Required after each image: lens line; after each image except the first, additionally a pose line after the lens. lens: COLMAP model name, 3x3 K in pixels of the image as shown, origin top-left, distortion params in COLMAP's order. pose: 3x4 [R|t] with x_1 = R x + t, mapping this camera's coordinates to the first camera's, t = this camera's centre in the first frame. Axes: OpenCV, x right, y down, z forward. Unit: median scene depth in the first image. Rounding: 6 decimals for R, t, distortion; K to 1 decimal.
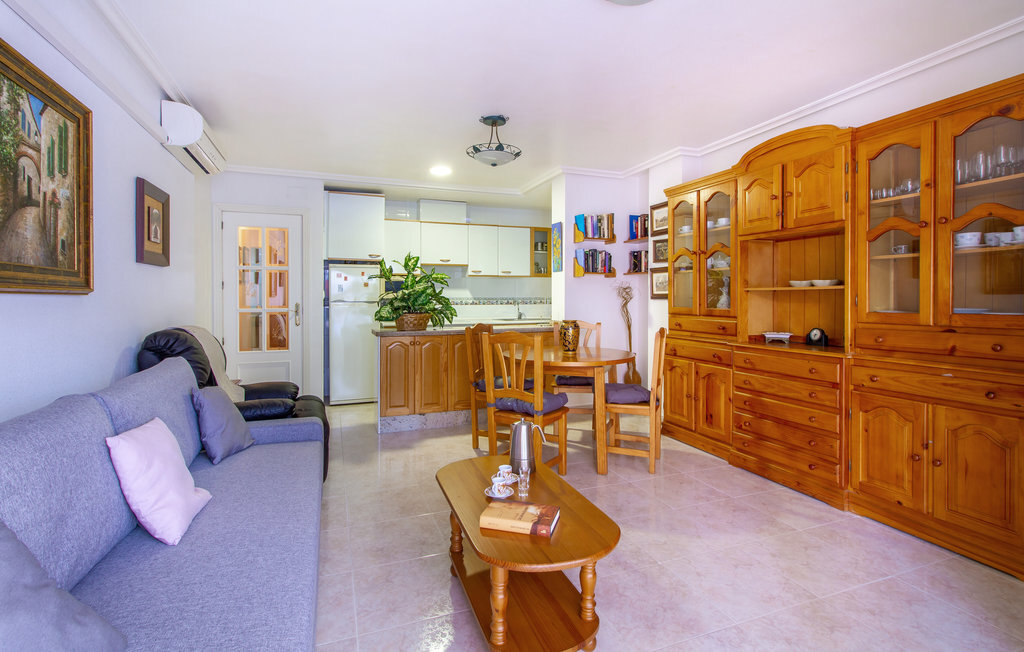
lens RADIAL K [[479.3, 0, 514.6], [0, 479.3, 302.6], [0, 0, 1]] dist [0.003272, 0.000209]
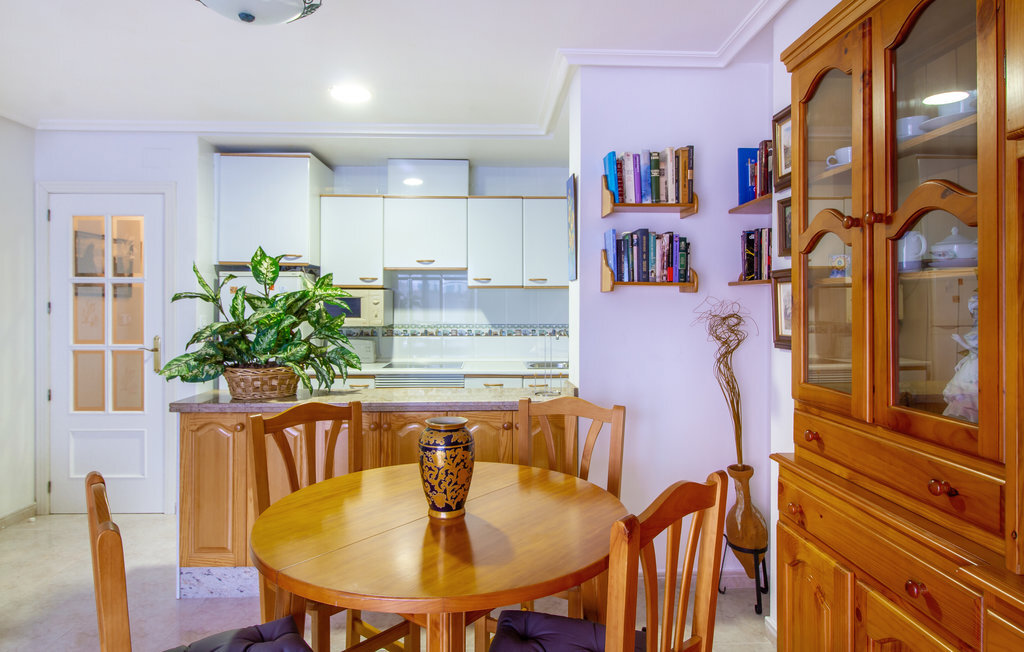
lens RADIAL K [[586.2, 0, 511.5], [0, 586.2, 306.6], [0, 0, 1]] dist [0.001347, -0.000365]
pose [[0.944784, 0.003658, -0.327673, 0.245458], [-0.006354, 0.999954, -0.007155, -0.037817], [0.327632, 0.008842, 0.944764, 0.479964]]
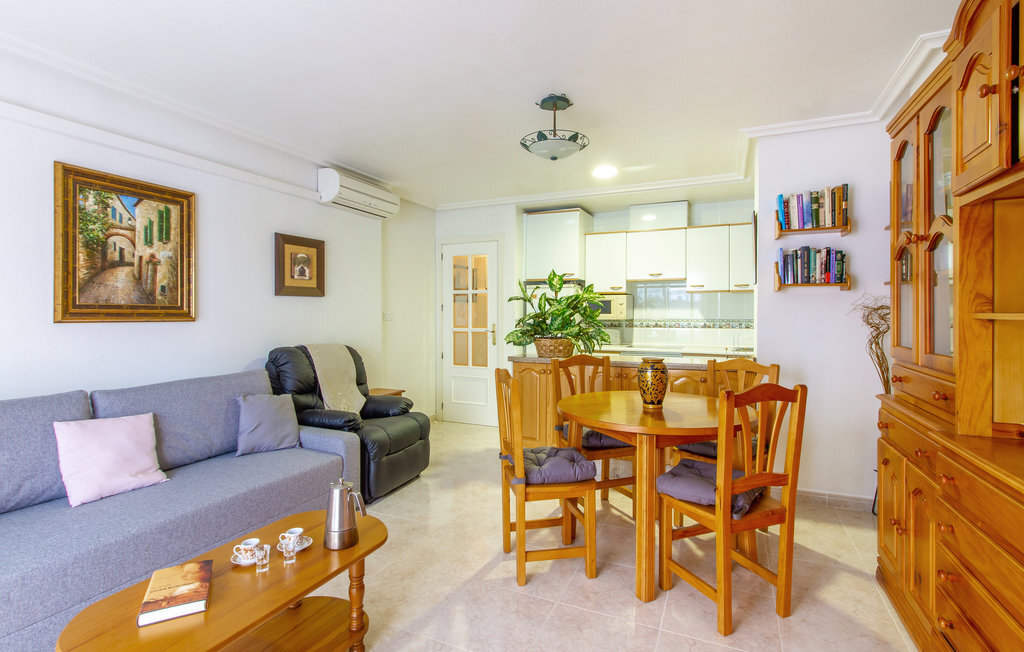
lens RADIAL K [[489.8, 0, 511.6], [0, 489.8, 319.8], [0, 0, 1]] dist [-0.000899, -0.000358]
pose [[0.703241, 0.011345, -0.710861, 0.378891], [-0.007826, 0.999936, 0.008217, -0.018656], [0.710908, -0.000216, 0.703285, 0.290266]]
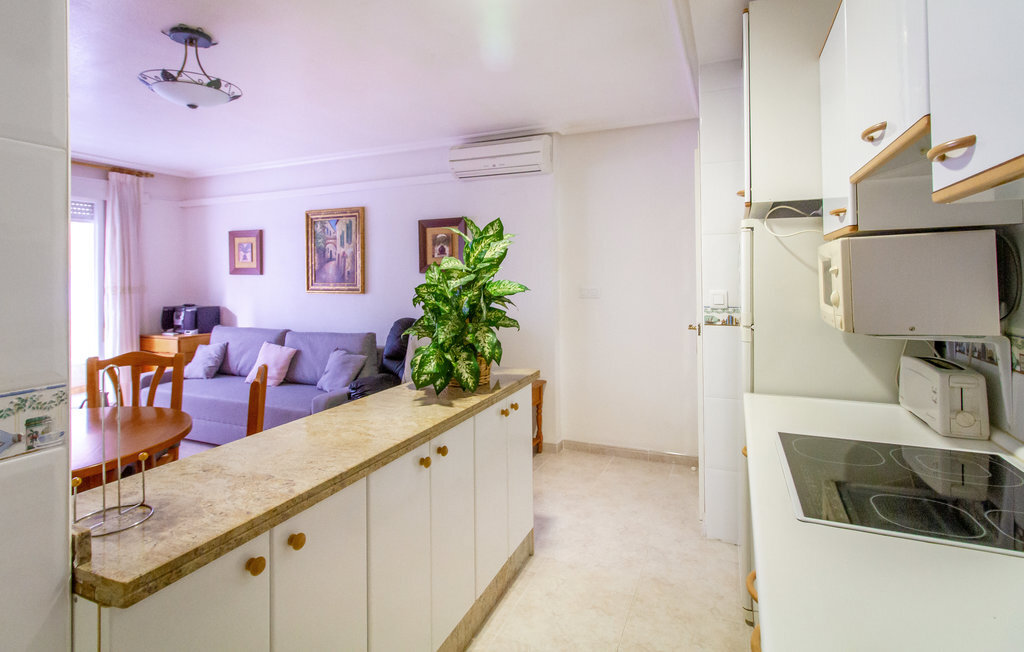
lens RADIAL K [[484.5, 0, 526.5], [0, 484.5, 280.4], [0, 0, 1]] dist [0.011417, -0.000088]
pose [[-0.685466, 0.010048, -0.728036, 0.083580], [0.002943, 0.999935, 0.011030, -0.044507], [0.728099, 0.005418, -0.685450, 1.361189]]
